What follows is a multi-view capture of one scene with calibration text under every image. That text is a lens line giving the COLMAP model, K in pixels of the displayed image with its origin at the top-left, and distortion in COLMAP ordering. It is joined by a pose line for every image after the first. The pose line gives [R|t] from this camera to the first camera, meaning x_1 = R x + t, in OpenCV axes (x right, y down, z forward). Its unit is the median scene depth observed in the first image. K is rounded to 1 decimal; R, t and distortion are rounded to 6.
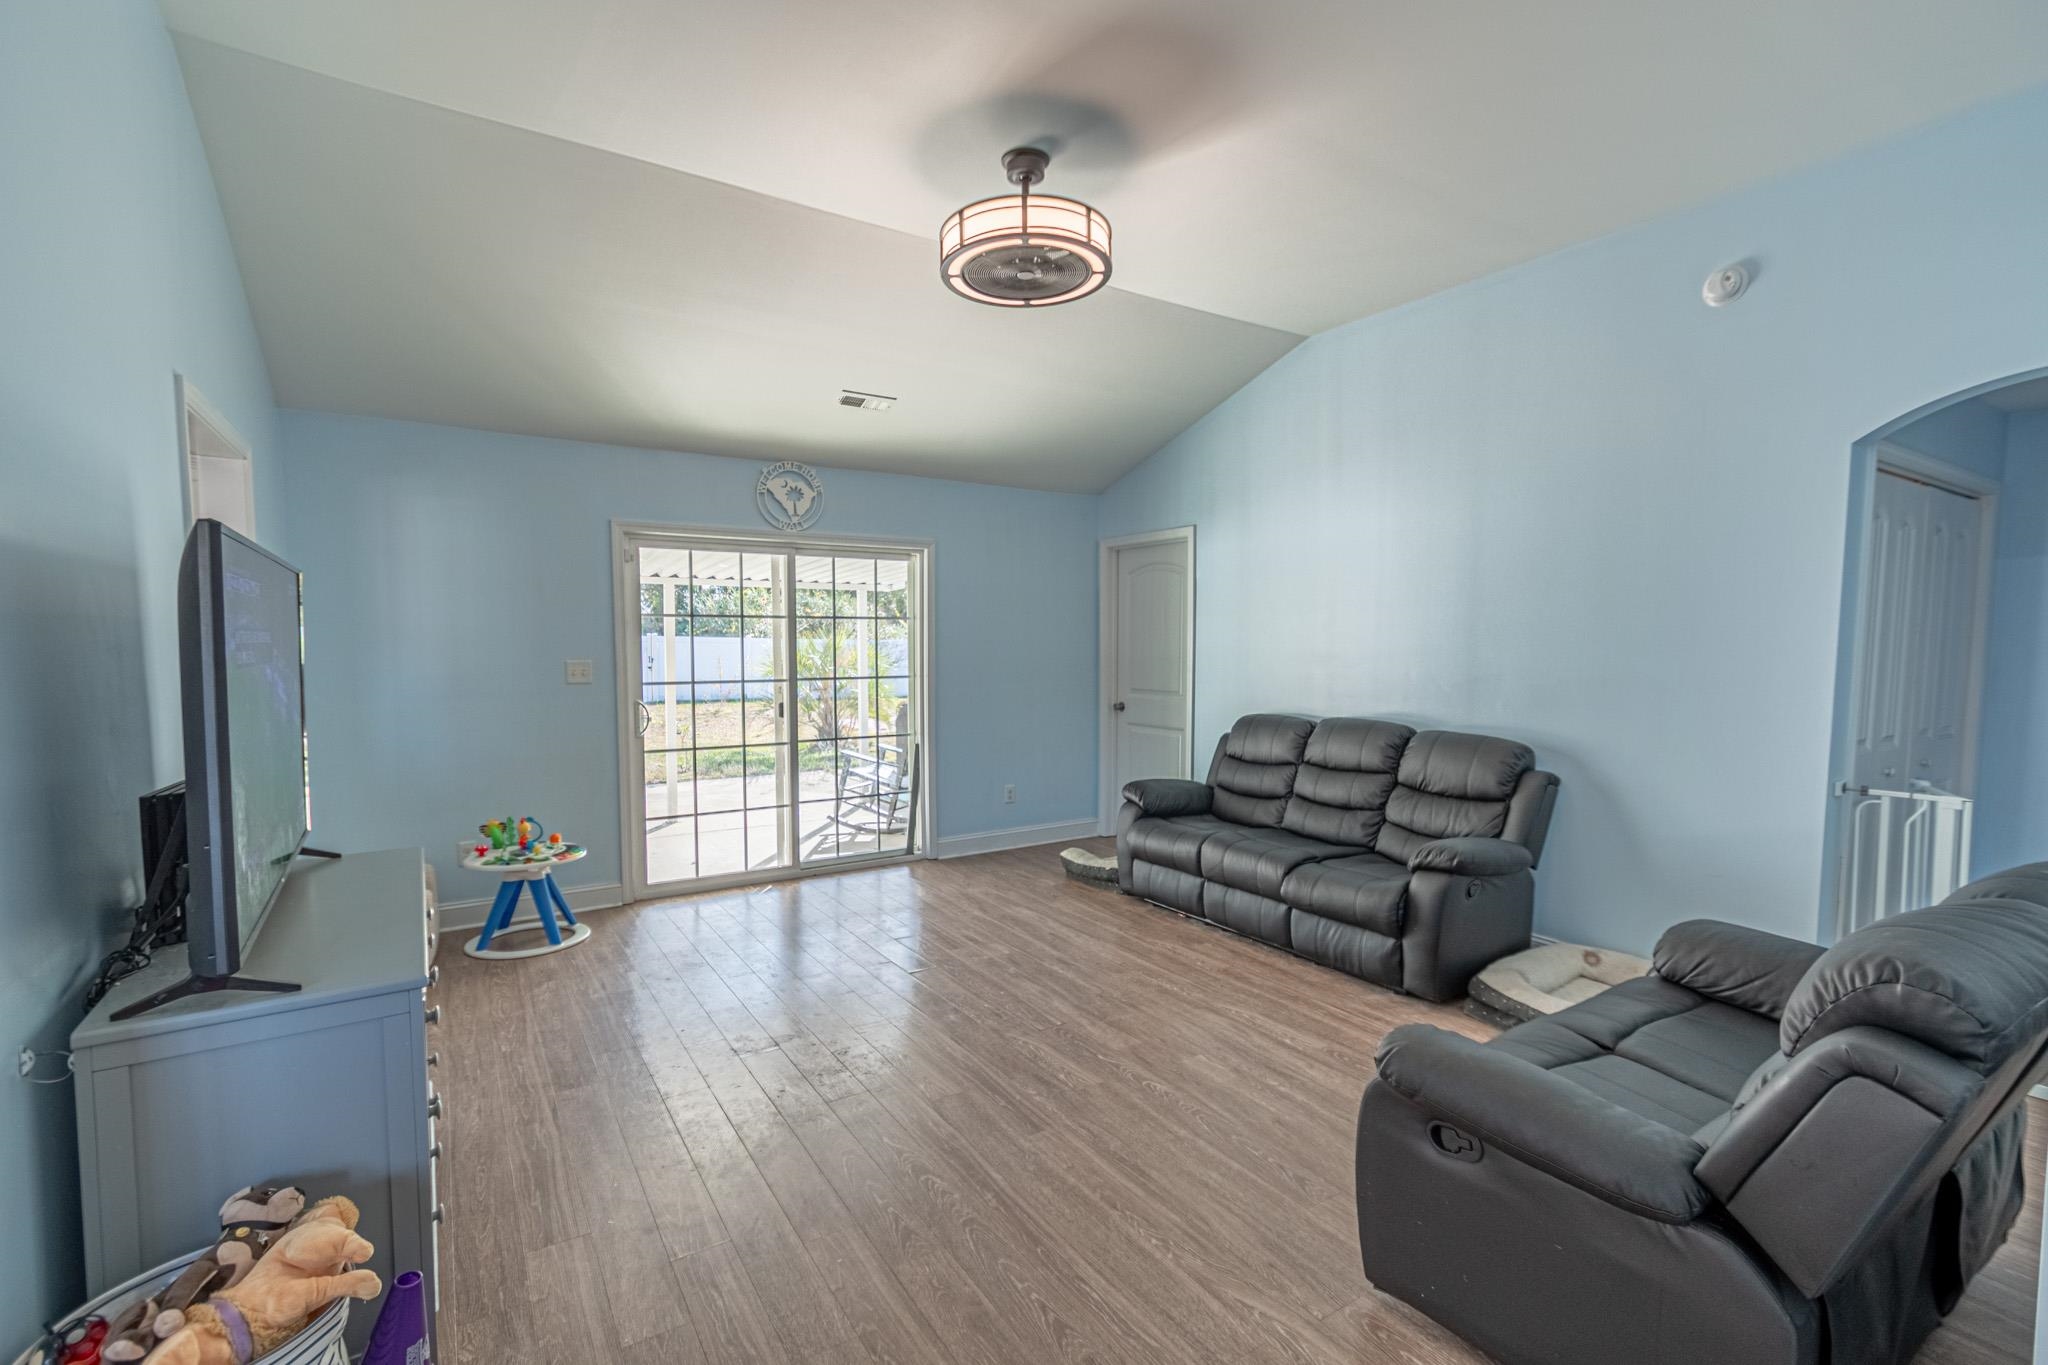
lens RADIAL K [[891.0, 0, 1037.9], [0, 891.0, 695.5], [0, 0, 1]] dist [0.004658, -0.000309]
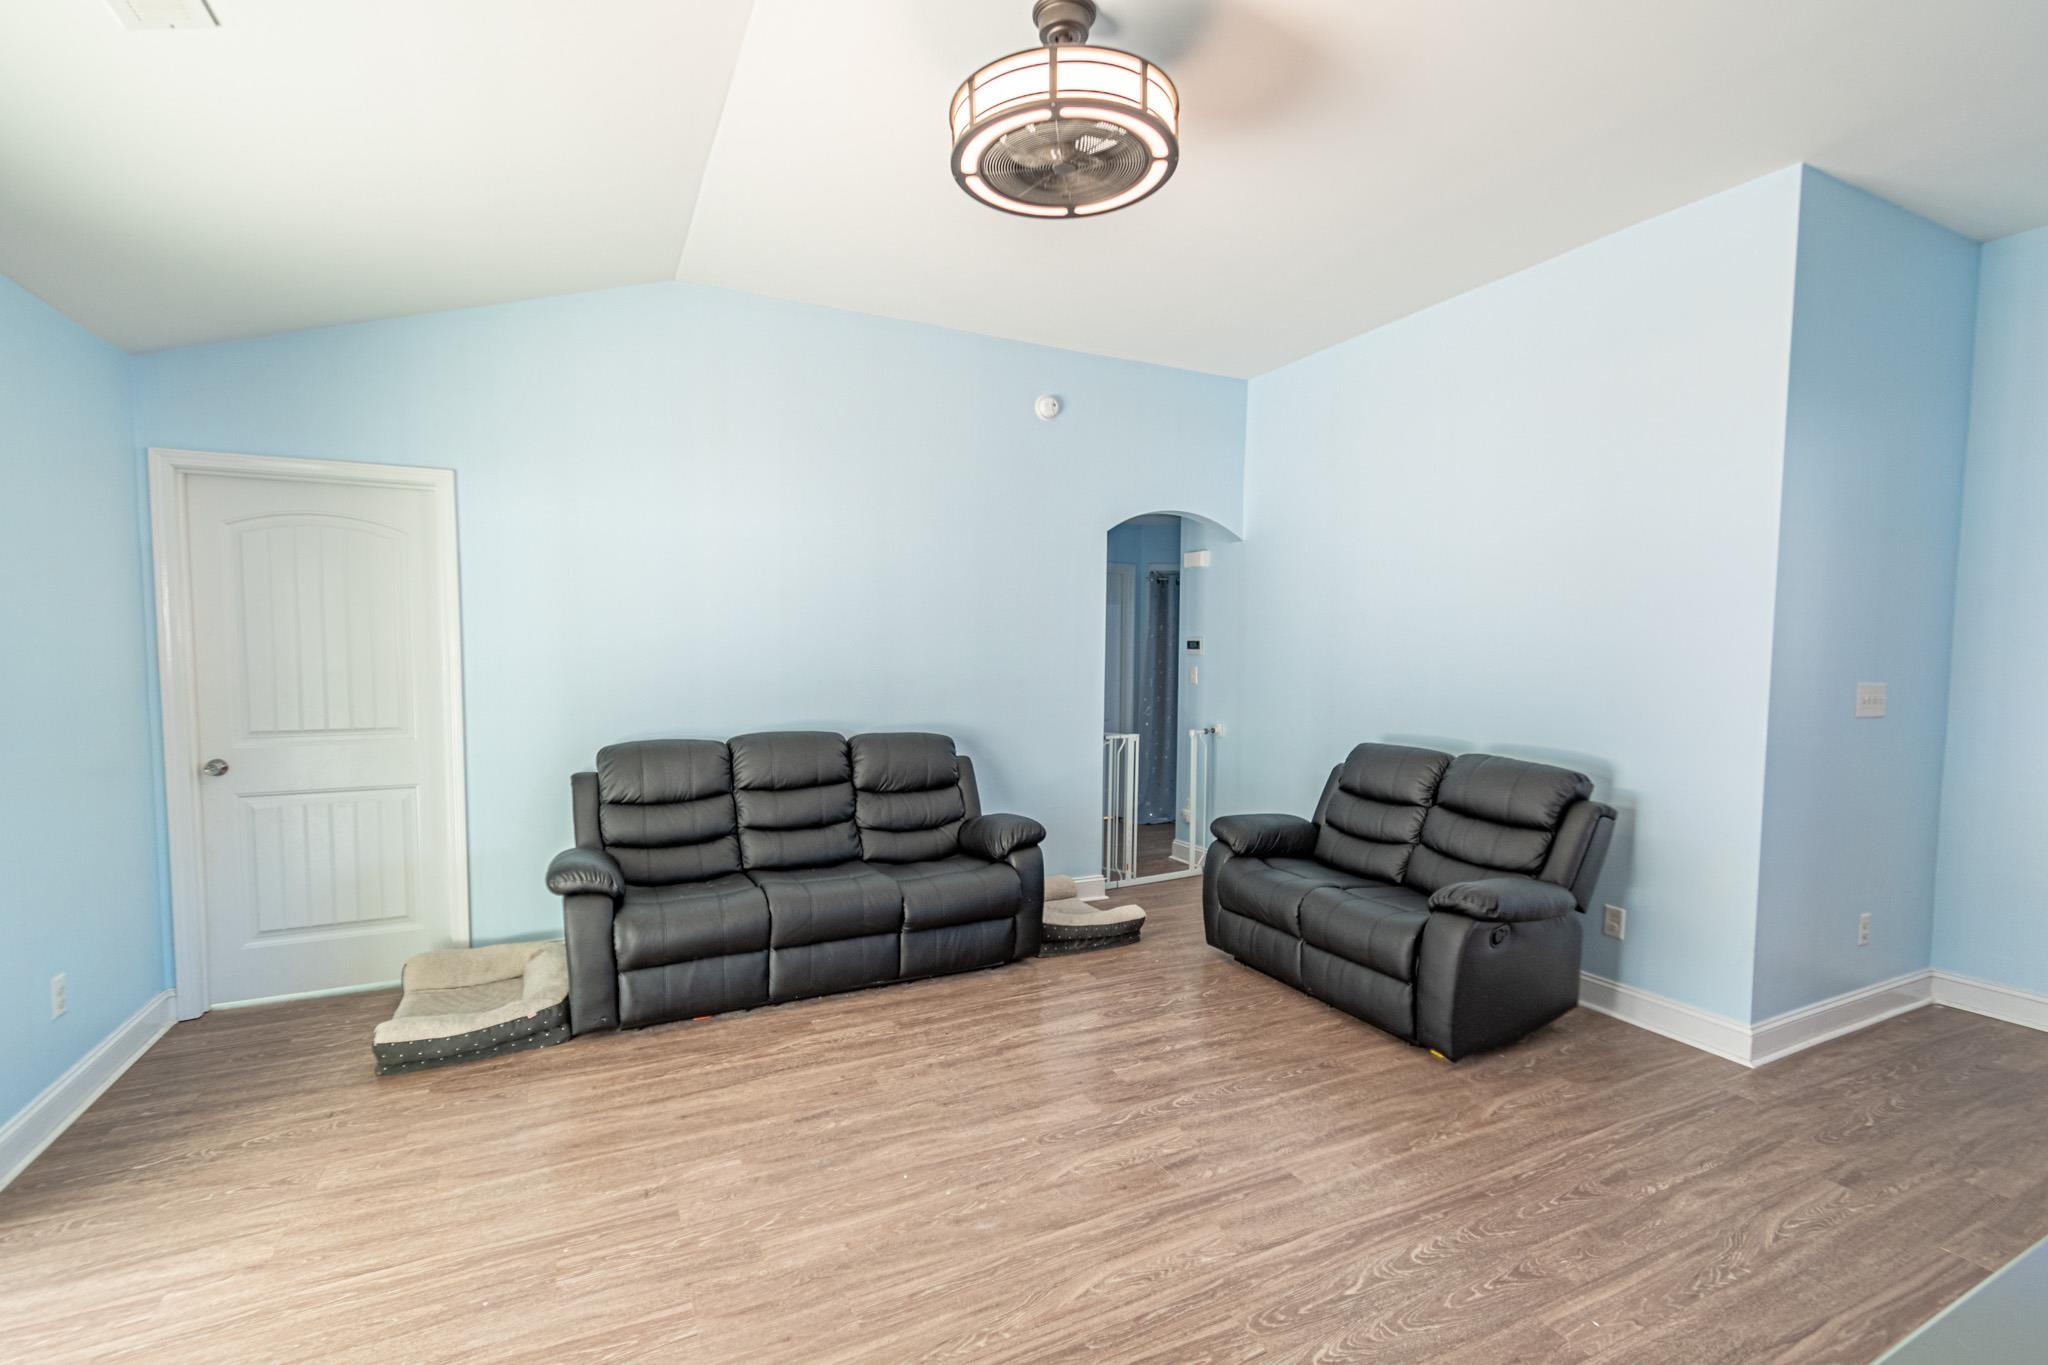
lens RADIAL K [[891.0, 0, 1011.8], [0, 891.0, 702.0], [0, 0, 1]] dist [0.004658, -0.000309]
pose [[0.146588, -0.063011, 0.987189, -0.579442], [0.055242, 0.996933, 0.055430, -0.047417], [-0.987654, 0.046409, 0.149619, 0.698355]]
